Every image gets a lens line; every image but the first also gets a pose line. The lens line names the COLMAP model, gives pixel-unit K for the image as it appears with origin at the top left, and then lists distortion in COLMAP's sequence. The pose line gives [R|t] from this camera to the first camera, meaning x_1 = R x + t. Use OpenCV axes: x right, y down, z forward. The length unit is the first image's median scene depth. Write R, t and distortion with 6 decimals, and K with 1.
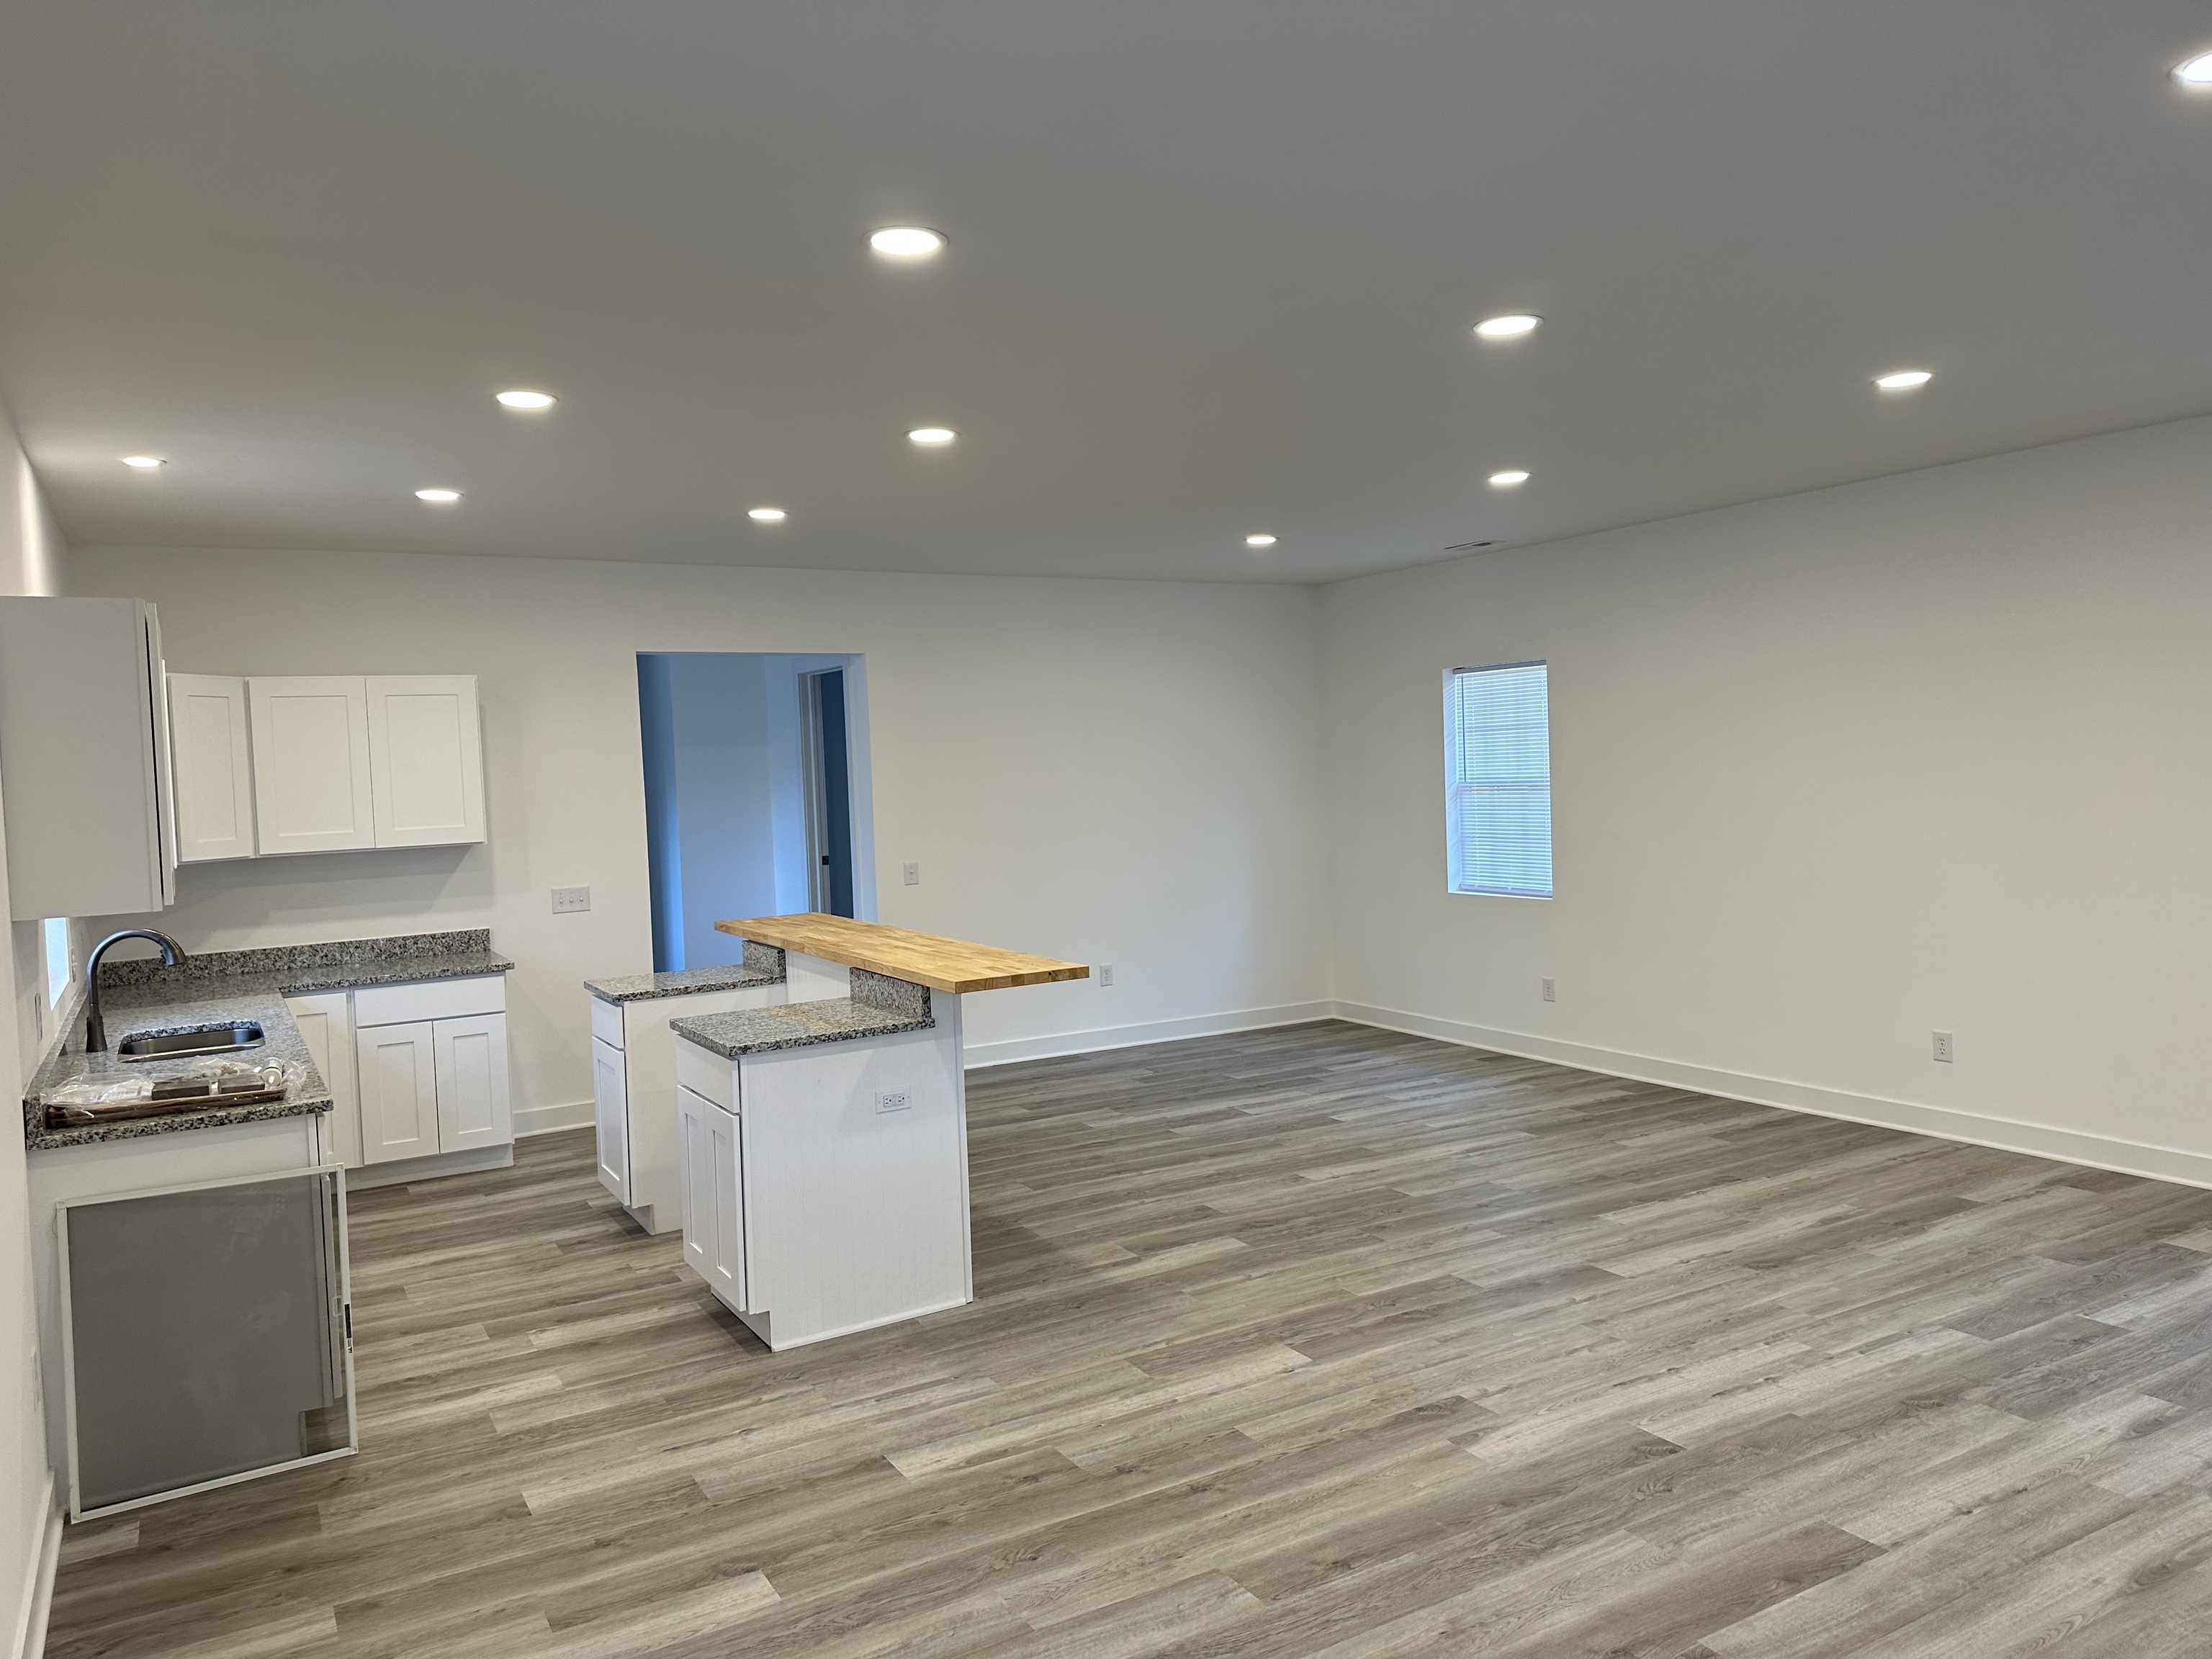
lens RADIAL K [[1553.7, 0, 1090.4], [0, 1553.7, 828.4], [0, 0, 1]] dist [0.114873, -0.183112]
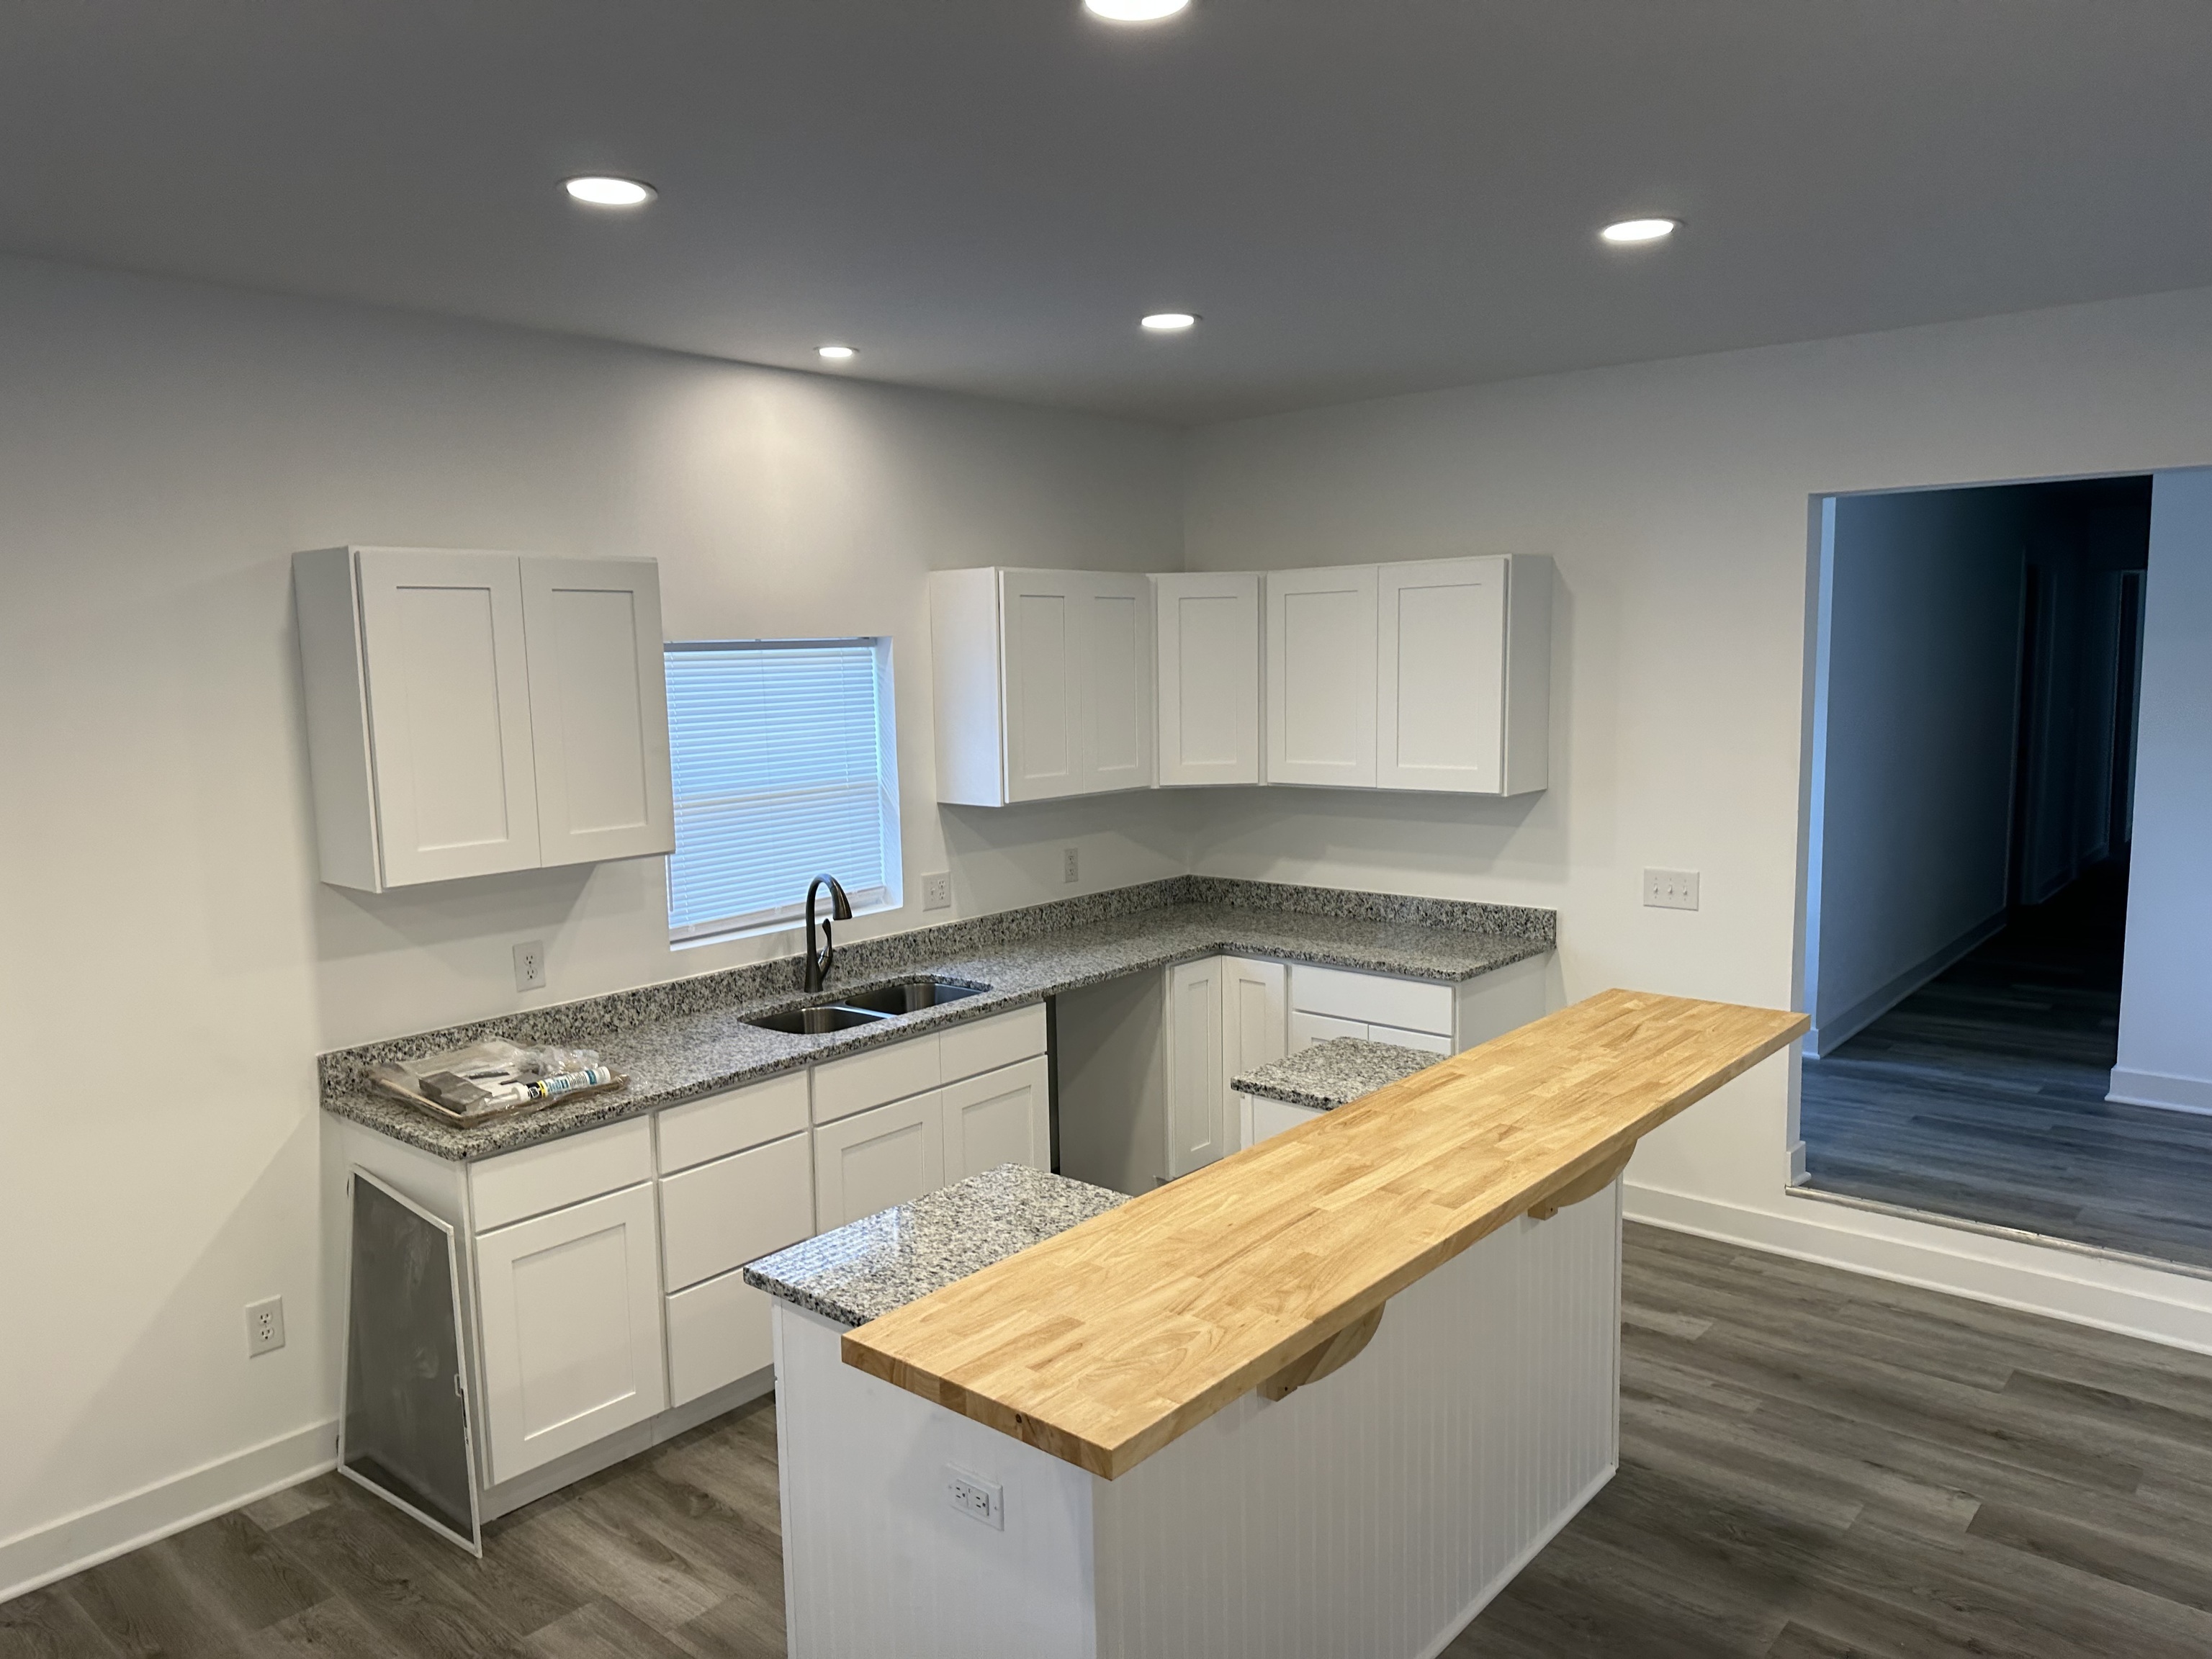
lens RADIAL K [[1553.7, 0, 1090.4], [0, 1553.7, 828.4], [0, 0, 1]] dist [0.114873, -0.183112]
pose [[0.322472, 0.145831, -0.935278, 0.312573], [-0.031429, 0.989166, 0.143398, -0.102604], [0.946057, -0.016847, 0.323562, 0.865609]]
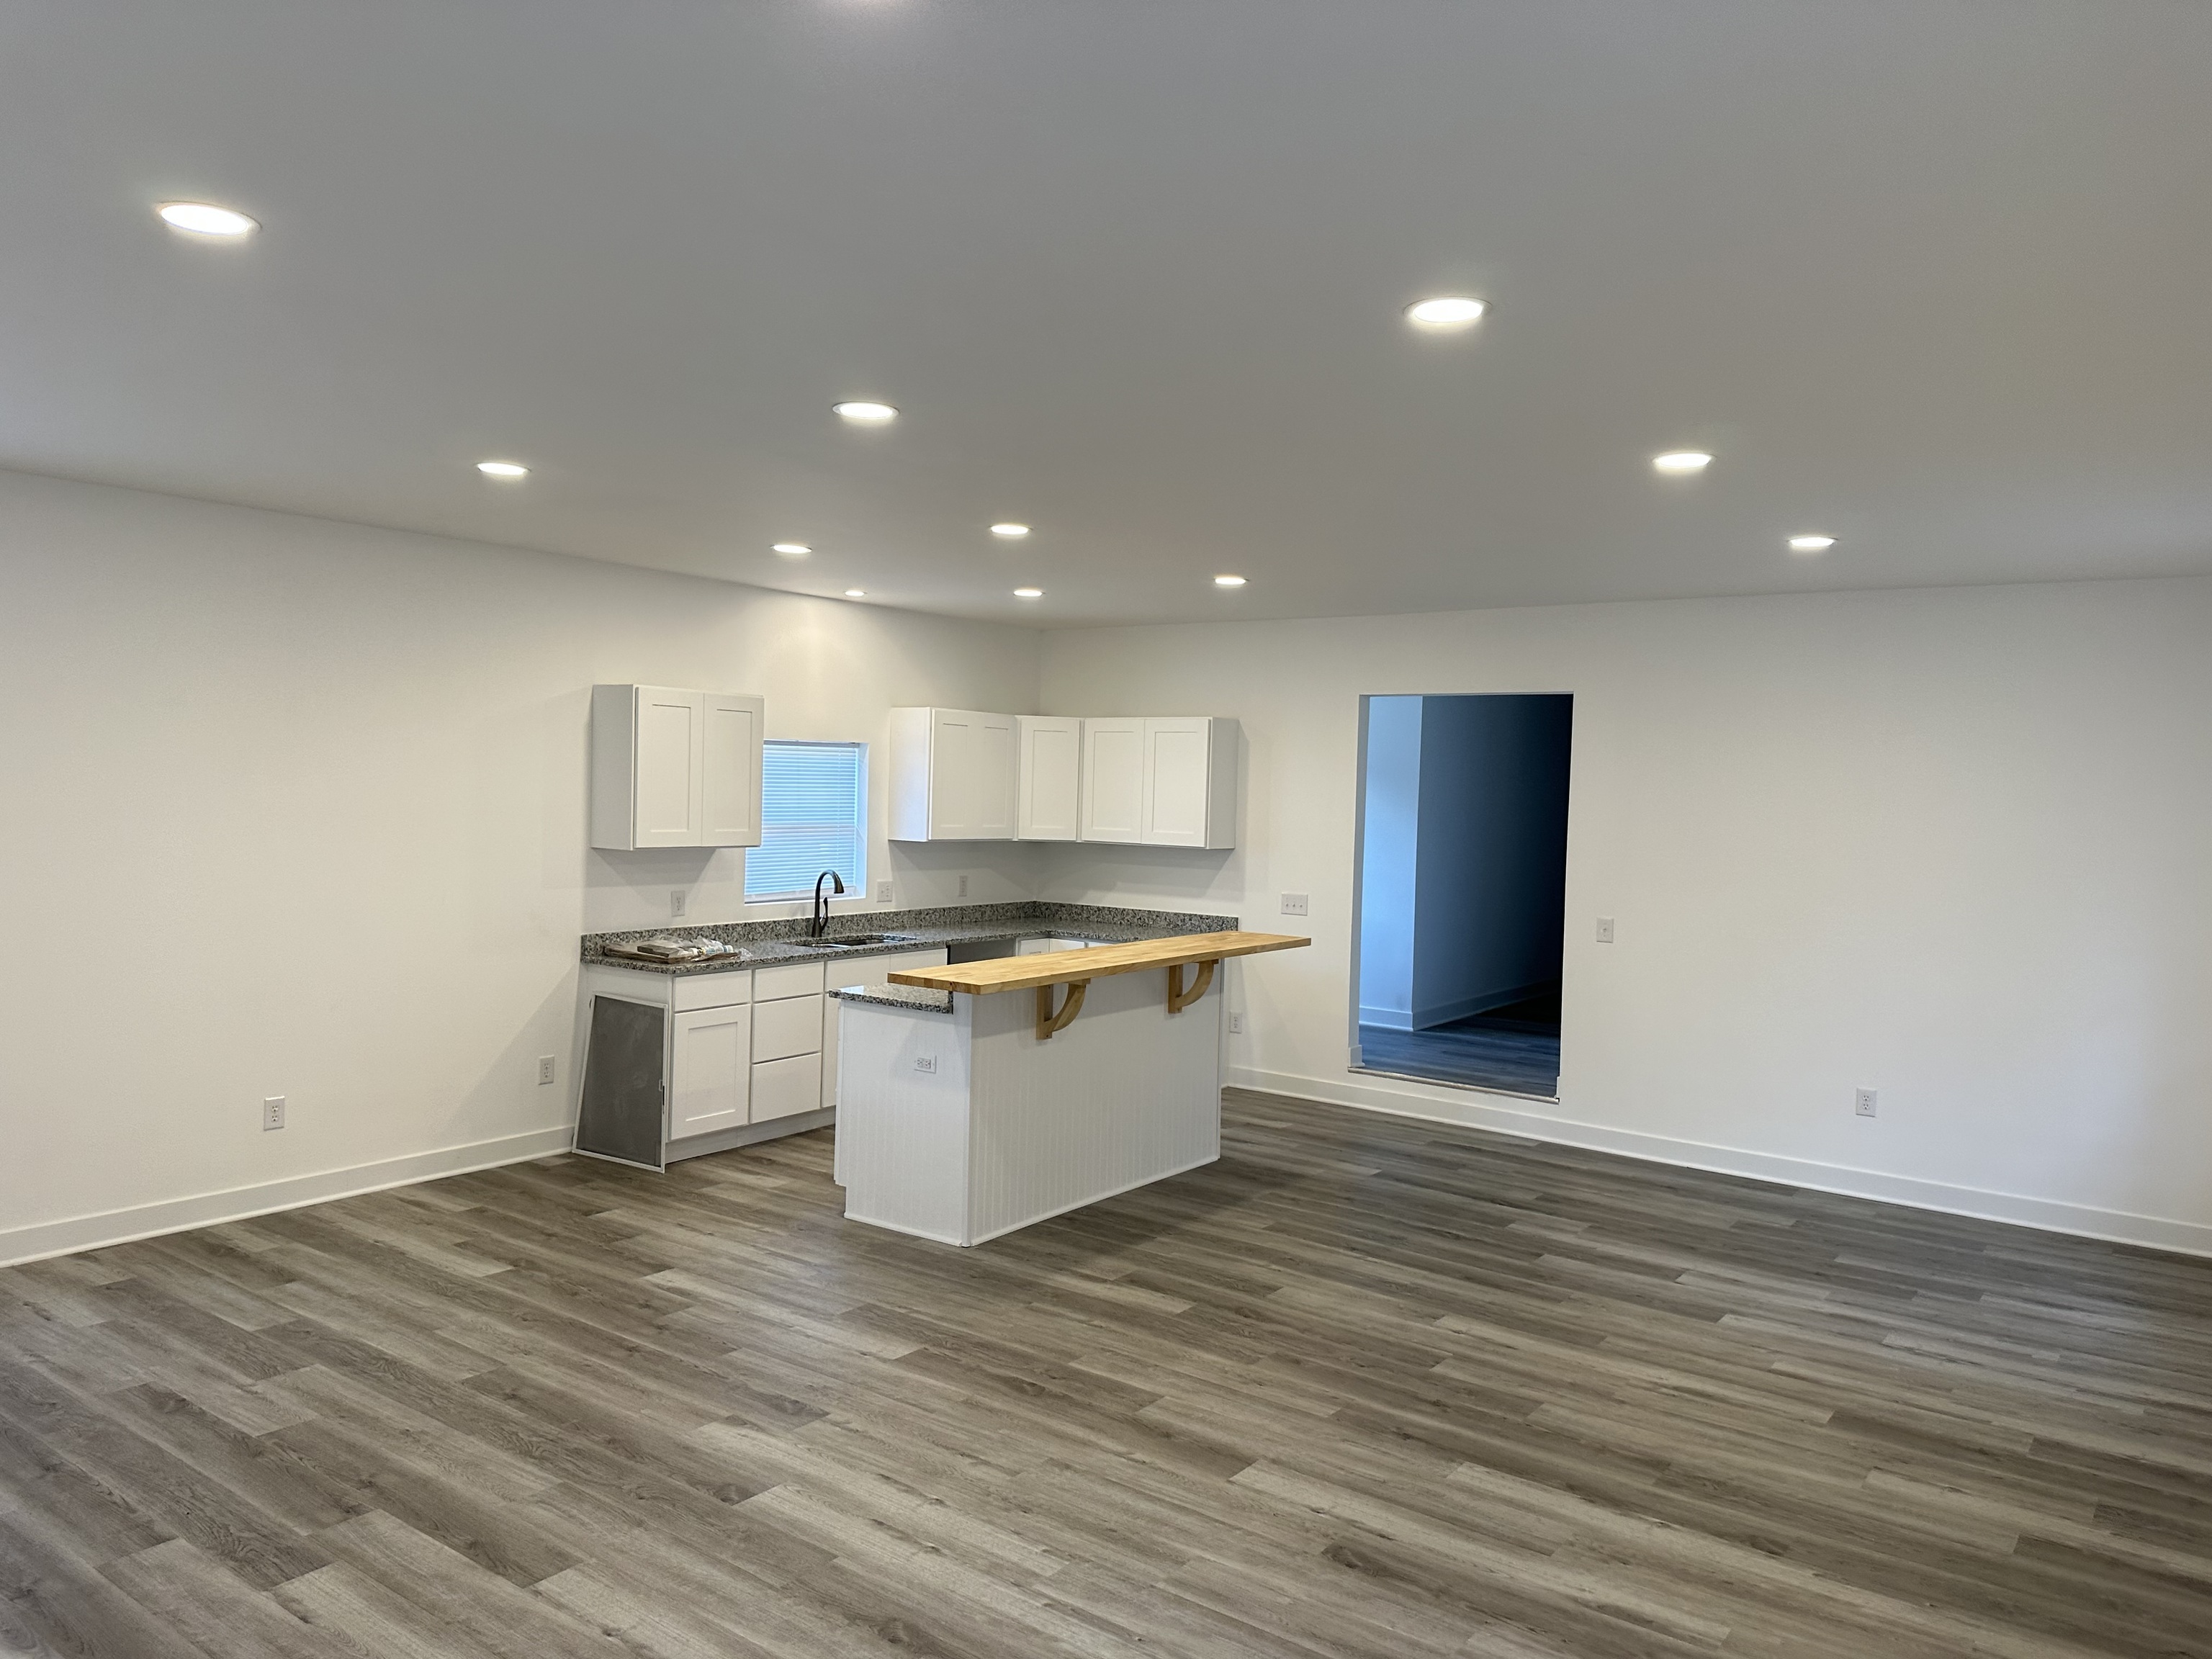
lens RADIAL K [[1553.7, 0, 1090.4], [0, 1553.7, 828.4], [0, 0, 1]] dist [0.114873, -0.183112]
pose [[0.390199, 0.079013, -0.917334, 1.061168], [-0.082695, 0.995292, 0.050553, -0.090648], [0.917010, 0.056134, 0.394896, 0.602993]]
